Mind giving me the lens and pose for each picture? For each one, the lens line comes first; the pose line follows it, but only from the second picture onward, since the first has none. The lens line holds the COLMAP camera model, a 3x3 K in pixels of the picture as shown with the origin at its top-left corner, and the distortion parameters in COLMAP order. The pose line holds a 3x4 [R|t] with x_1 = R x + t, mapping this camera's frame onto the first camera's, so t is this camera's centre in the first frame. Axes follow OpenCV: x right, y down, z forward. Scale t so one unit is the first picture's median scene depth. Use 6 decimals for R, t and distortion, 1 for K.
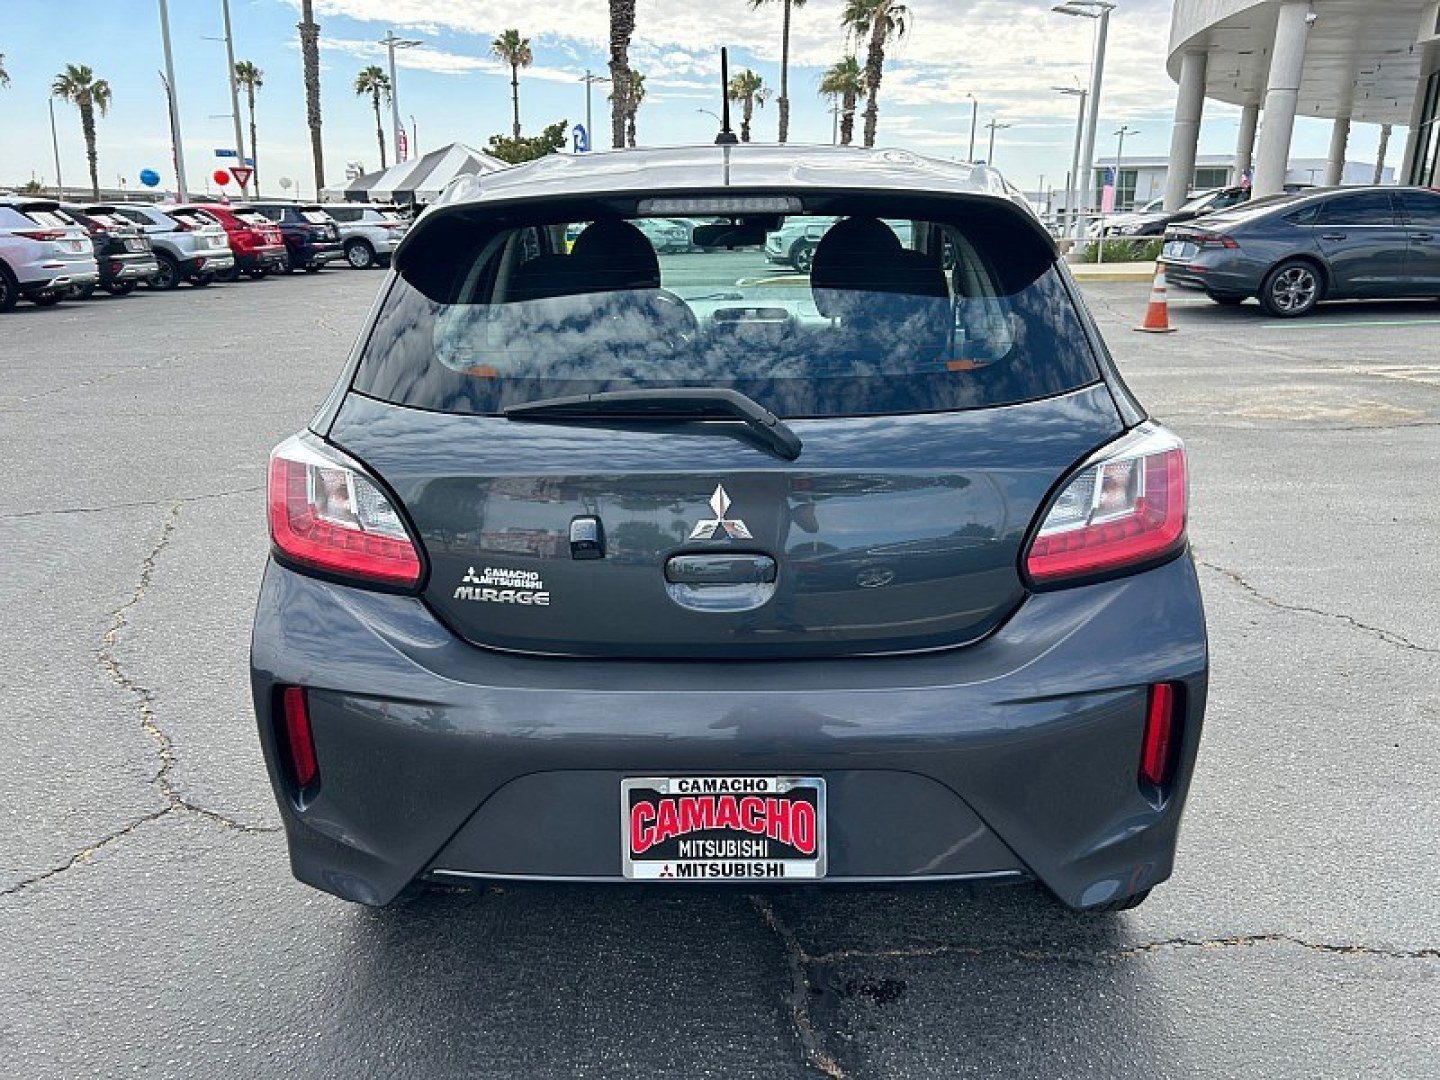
lens RADIAL K [[1101.2, 0, 720.0], [0, 1101.2, 540.0], [0, 0, 1]] dist [0.054908, -0.060324]
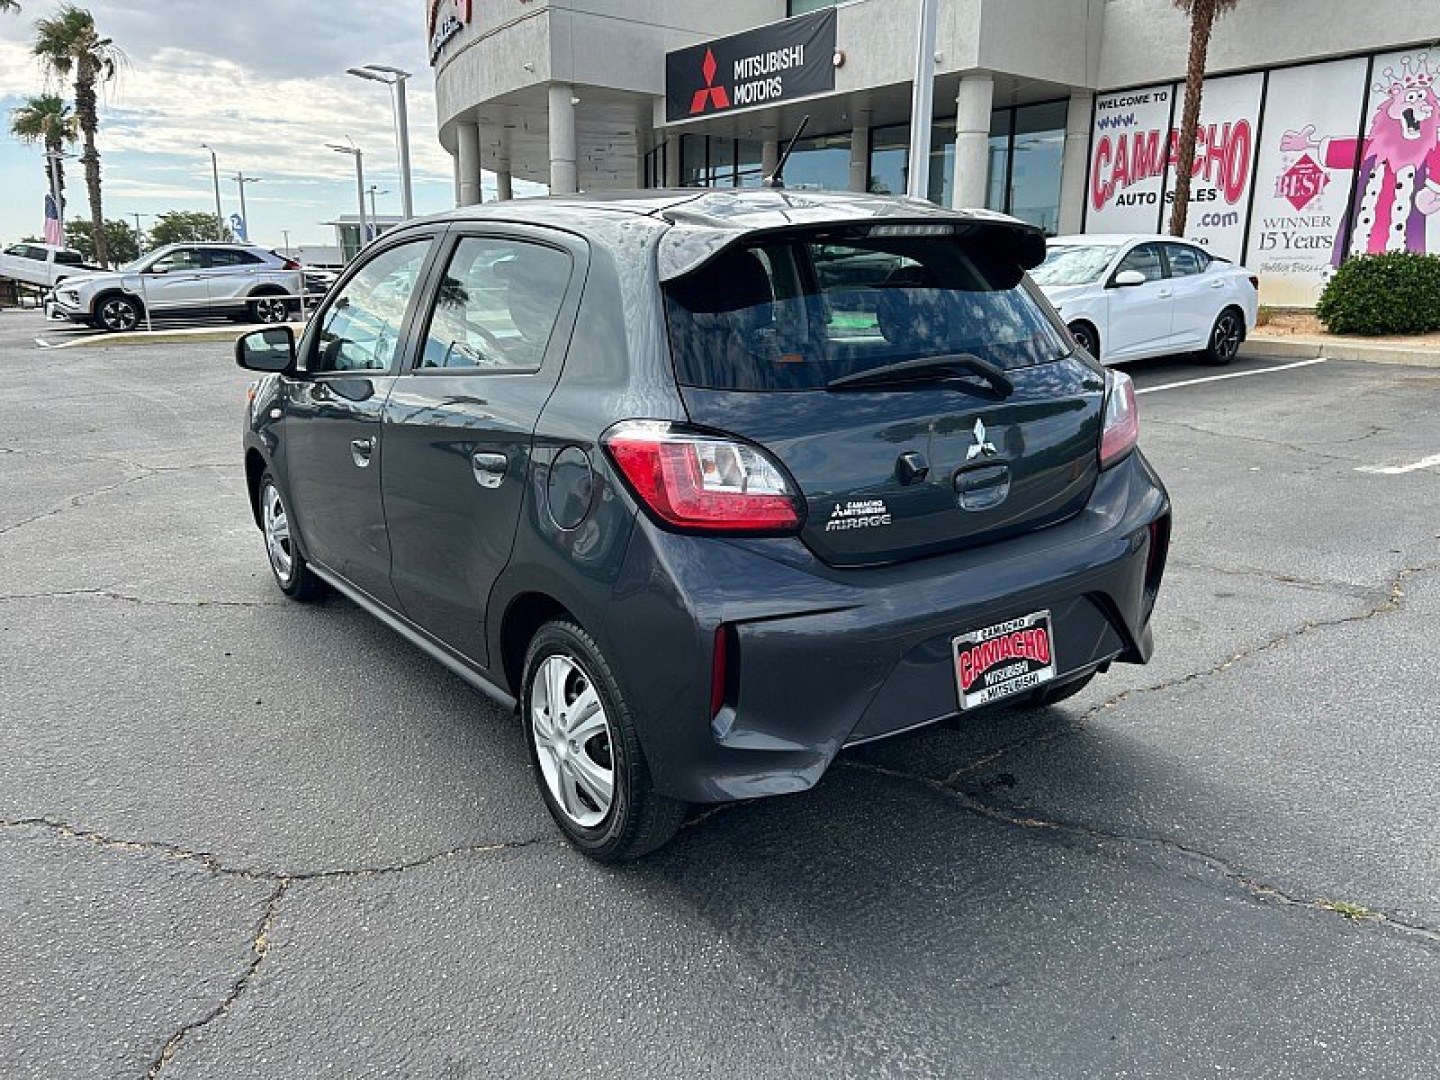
lens RADIAL K [[1101.2, 0, 720.0], [0, 1101.2, 540.0], [0, 0, 1]] dist [0.054908, -0.060324]
pose [[0.798016, -0.150217, 0.583614, -0.076233], [0.177436, 0.984074, 0.010671, 0.001926], [-0.575922, 0.095039, 0.811961, 0.002252]]
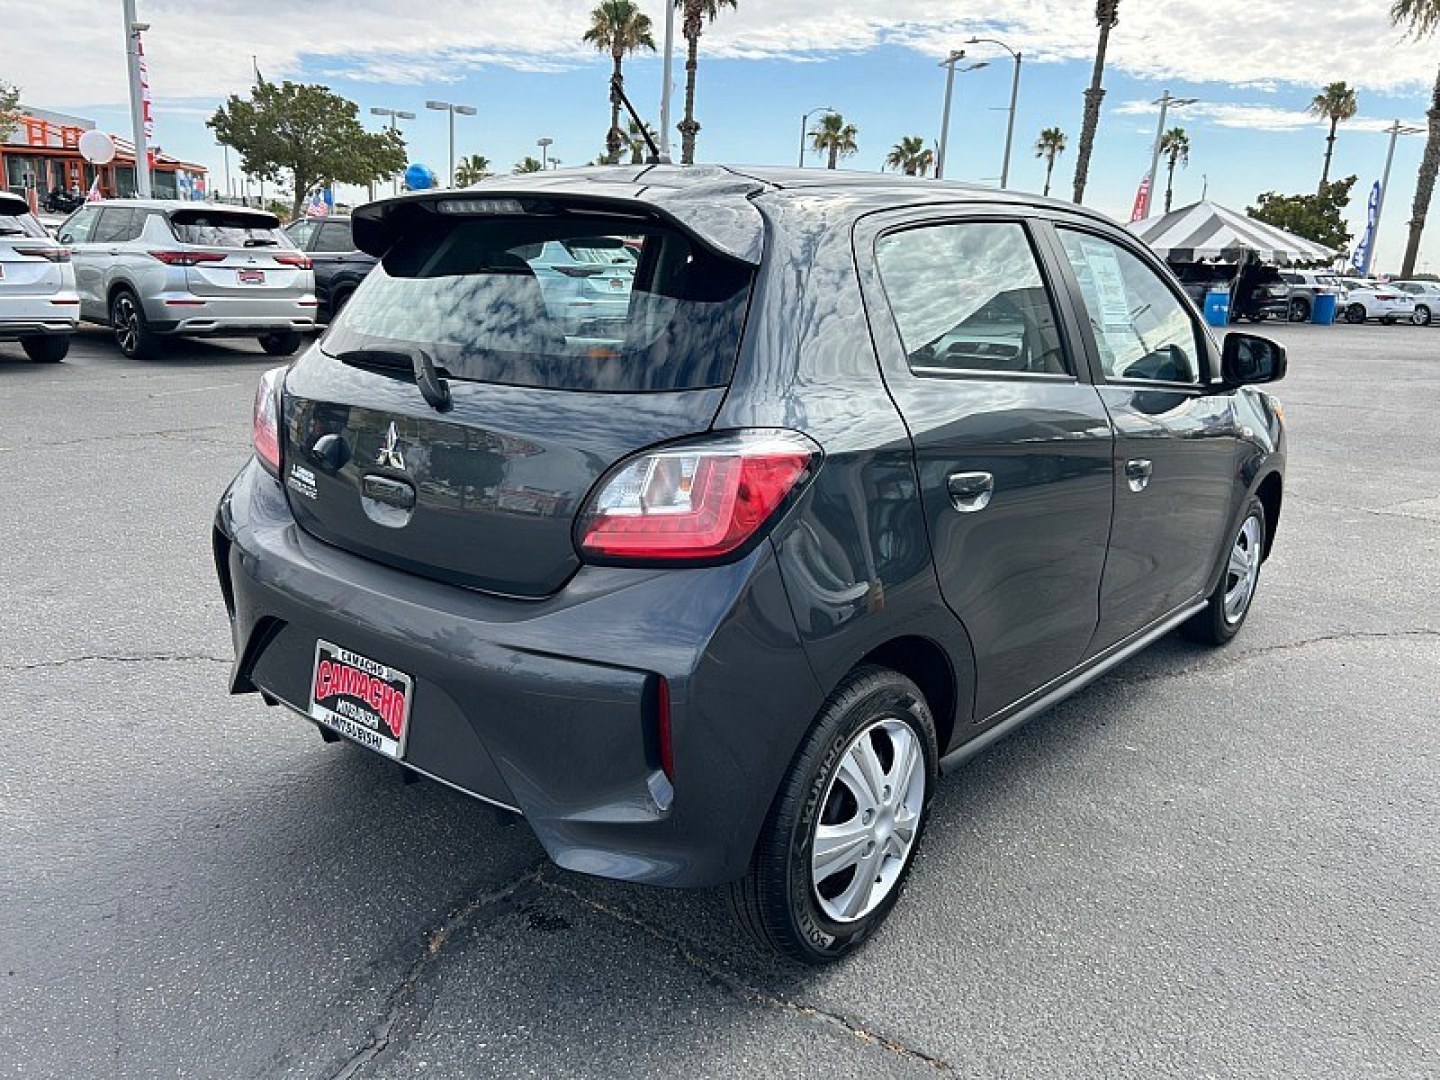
lens RADIAL K [[1101.2, 0, 720.0], [0, 1101.2, 540.0], [0, 0, 1]] dist [0.054908, -0.060324]
pose [[0.783803, 0.184632, -0.592928, 0.070761], [-0.213920, 0.976618, 0.021325, -0.001783], [0.583002, 0.110125, 0.804973, 0.014676]]
